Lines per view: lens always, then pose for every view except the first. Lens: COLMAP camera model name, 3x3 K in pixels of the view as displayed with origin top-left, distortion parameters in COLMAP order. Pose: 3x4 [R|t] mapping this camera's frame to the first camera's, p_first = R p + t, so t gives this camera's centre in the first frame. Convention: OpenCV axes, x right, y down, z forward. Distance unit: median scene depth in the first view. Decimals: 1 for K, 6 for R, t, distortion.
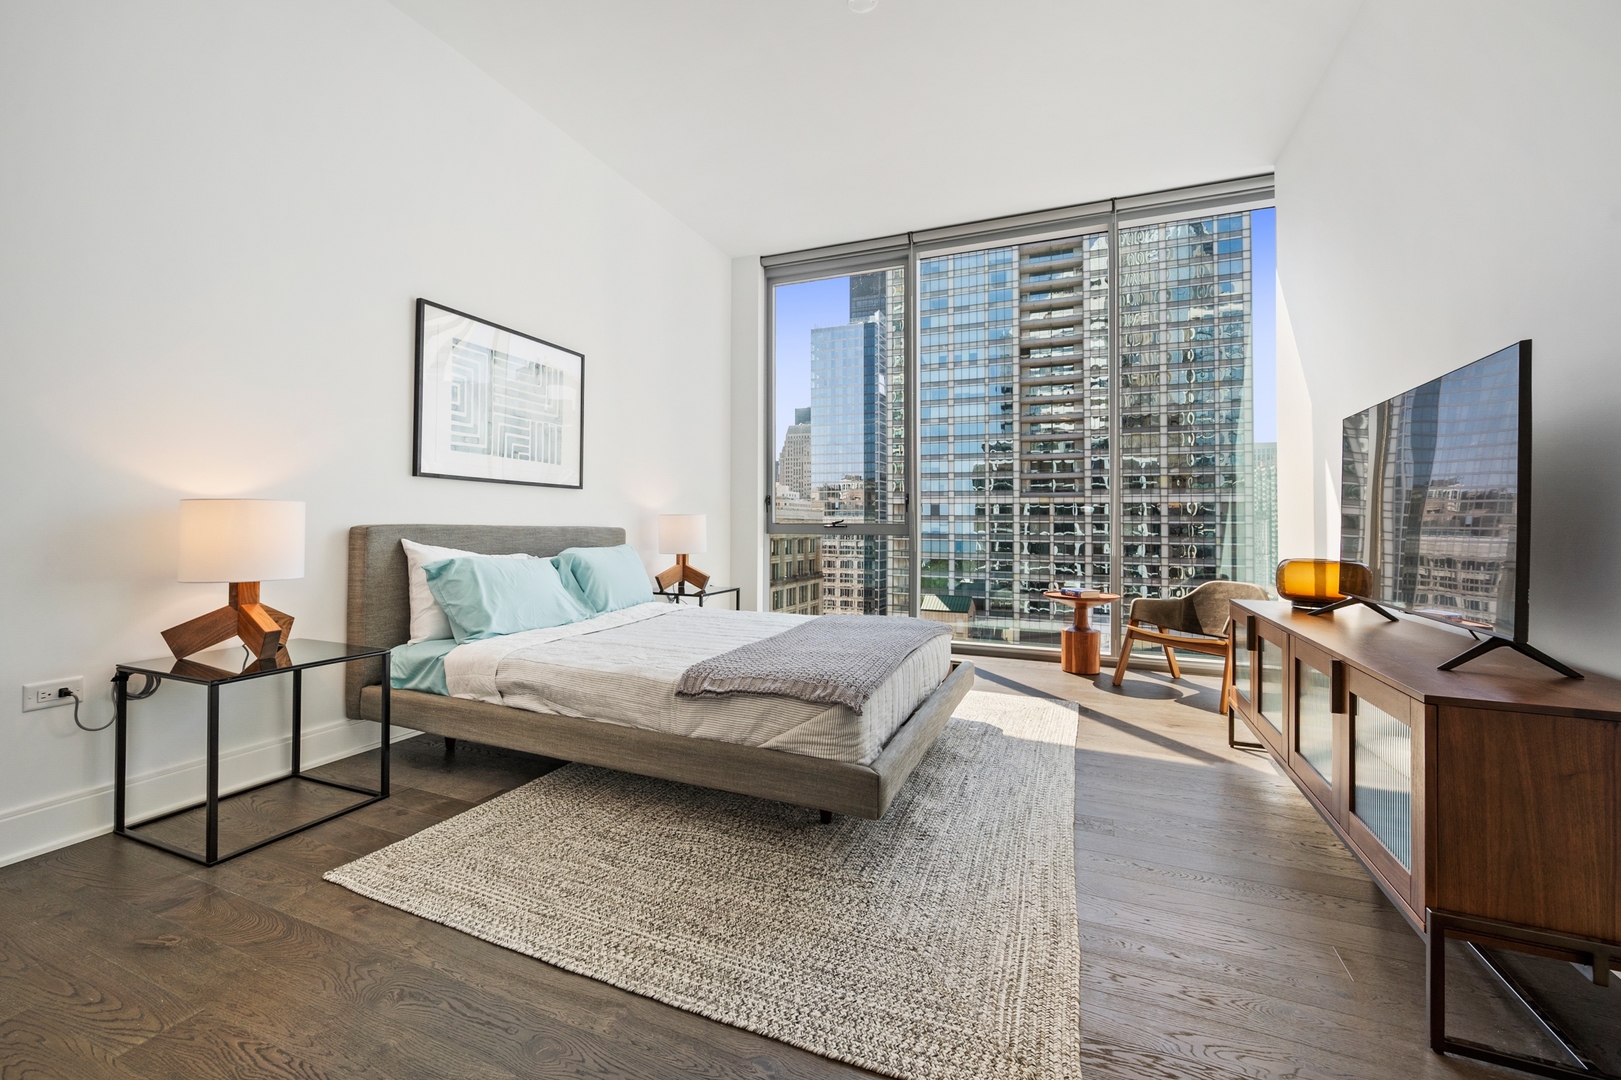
lens RADIAL K [[641.9, 0, 802.6], [0, 641.9, 511.1], [0, 0, 1]] dist [0.000461, 0.000133]
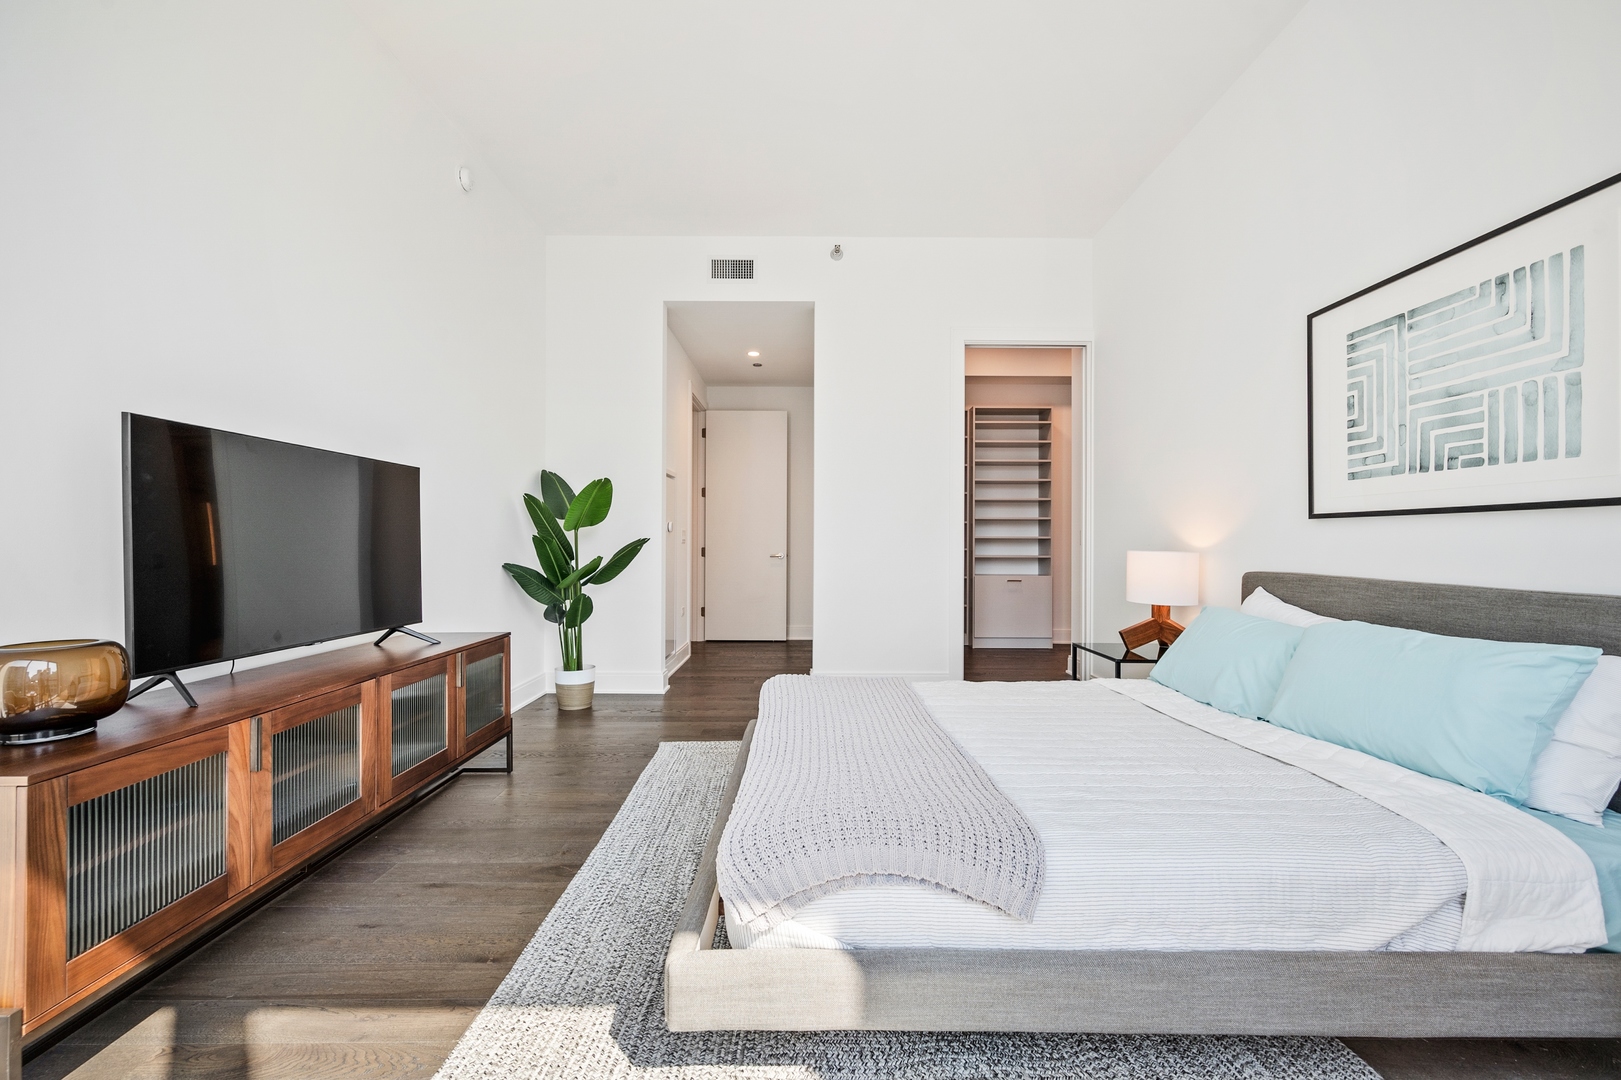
lens RADIAL K [[641.9, 0, 813.7], [0, 641.9, 544.5], [0, 0, 1]] dist [0.000461, 0.000133]
pose [[-0.912735, -0.004730, -0.408524, 0.356465], [0.005306, 0.999711, -0.023429, -0.003030], [0.408517, -0.023552, -0.912447, 1.443764]]
